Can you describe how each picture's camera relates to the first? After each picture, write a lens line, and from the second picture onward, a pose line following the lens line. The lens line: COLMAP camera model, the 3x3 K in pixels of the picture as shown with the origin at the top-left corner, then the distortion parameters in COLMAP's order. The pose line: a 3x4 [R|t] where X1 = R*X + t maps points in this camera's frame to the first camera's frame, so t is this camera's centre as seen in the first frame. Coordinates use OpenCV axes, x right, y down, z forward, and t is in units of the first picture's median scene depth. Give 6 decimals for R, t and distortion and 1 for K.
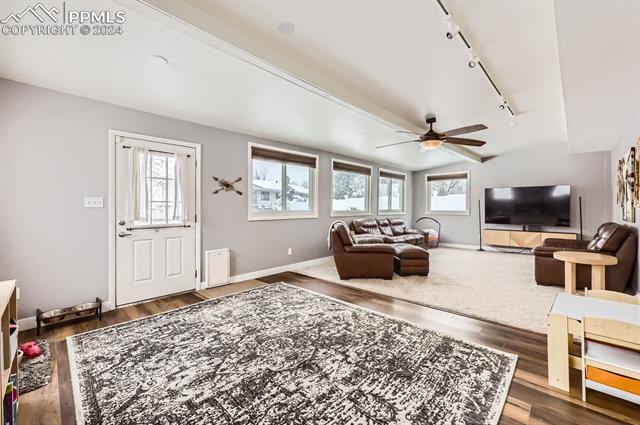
lens RADIAL K [[260.8, 0, 324.2], [0, 260.8, 209.0], [0, 0, 1]] dist [-0.000227, -0.000048]
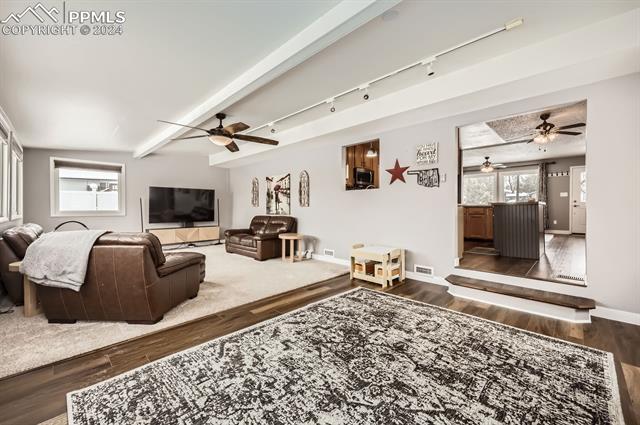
lens RADIAL K [[260.8, 0, 324.2], [0, 260.8, 209.0], [0, 0, 1]] dist [-0.000227, -0.000048]
pose [[0.015221, -0.004914, 0.999872, -0.792046], [0.006478, 0.999967, 0.004816, 0.005767], [-0.999863, 0.006404, 0.015252, 0.881828]]
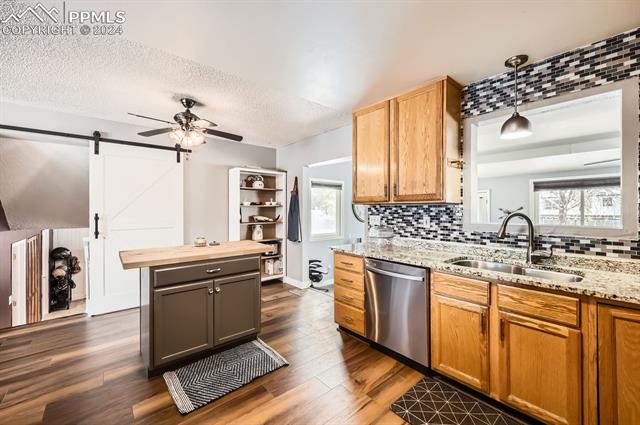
lens RADIAL K [[260.8, 0, 324.2], [0, 260.8, 209.0], [0, 0, 1]] dist [-0.000227, -0.000048]
pose [[-0.101485, -0.001806, -0.994835, 1.695514], [-0.003640, 0.999992, -0.001444, -0.153589], [0.994830, 0.003474, -0.101491, 0.151202]]
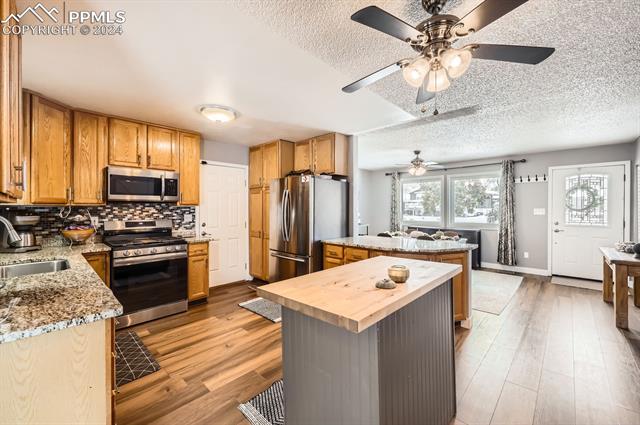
lens RADIAL K [[260.8, 0, 324.2], [0, 260.8, 209.0], [0, 0, 1]] dist [-0.000227, -0.000048]
pose [[-0.006342, -0.007251, 0.999954, 0.340827], [0.005629, 0.999958, 0.007287, -0.164345], [-0.999964, 0.005675, -0.006301, -0.228282]]
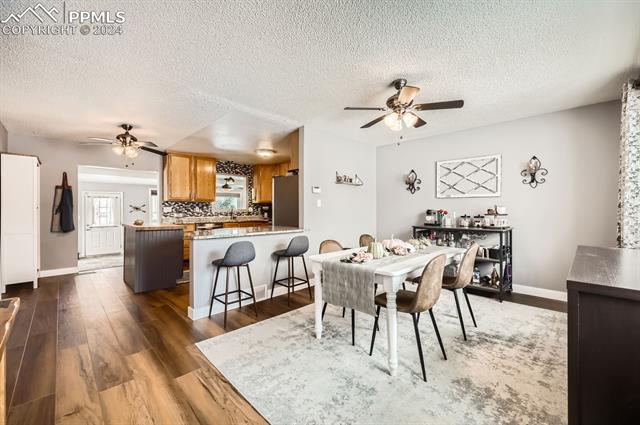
lens RADIAL K [[260.8, 0, 324.2], [0, 260.8, 209.0], [0, 0, 1]] dist [-0.000227, -0.000048]
pose [[0.999742, -0.002512, -0.022575, 1.871987], [0.002387, 0.999982, -0.005579, -0.098635], [0.022588, 0.005524, 0.999730, -1.772078]]
